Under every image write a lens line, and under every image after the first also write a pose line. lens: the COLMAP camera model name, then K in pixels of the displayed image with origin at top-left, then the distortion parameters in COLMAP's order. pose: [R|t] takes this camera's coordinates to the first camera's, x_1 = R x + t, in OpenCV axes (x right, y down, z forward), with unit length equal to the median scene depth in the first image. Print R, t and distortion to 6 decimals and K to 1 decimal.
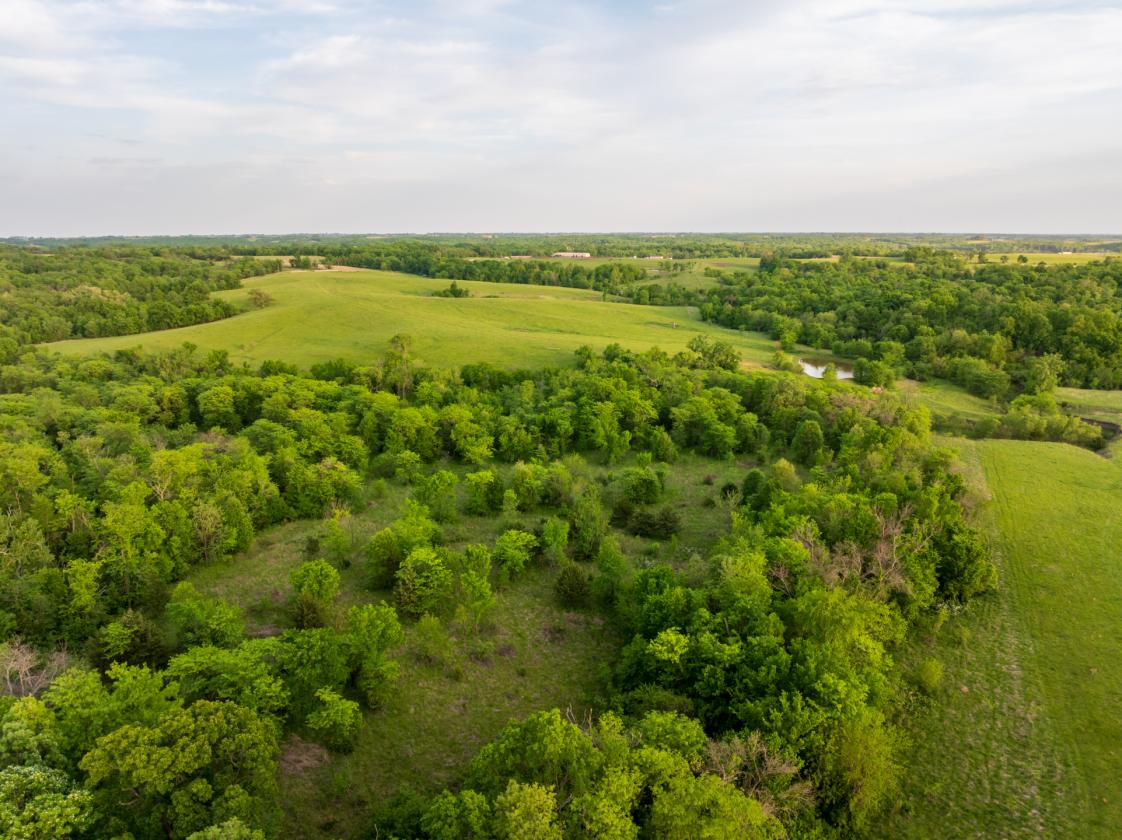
lens RADIAL K [[793.1, 0, 562.2], [0, 793.1, 435.0], [0, 0, 1]] dist [-0.043056, 0.012769]
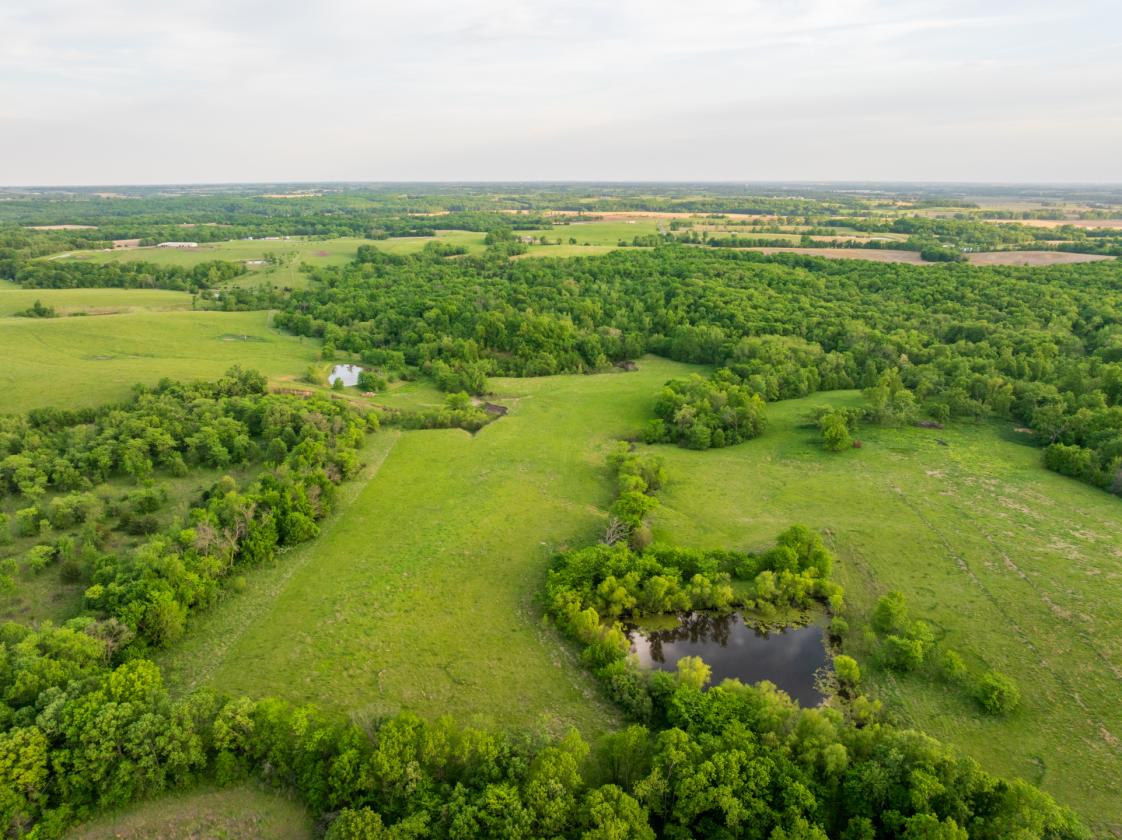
lens RADIAL K [[793.1, 0, 558.8], [0, 793.1, 421.0], [0, 0, 1]] dist [-0.043056, 0.012769]
pose [[0.915331, -0.109983, 0.387393, 0.202346], [0.092523, 0.993684, 0.063498, -0.090668], [-0.391930, -0.022279, 0.919725, -0.593179]]
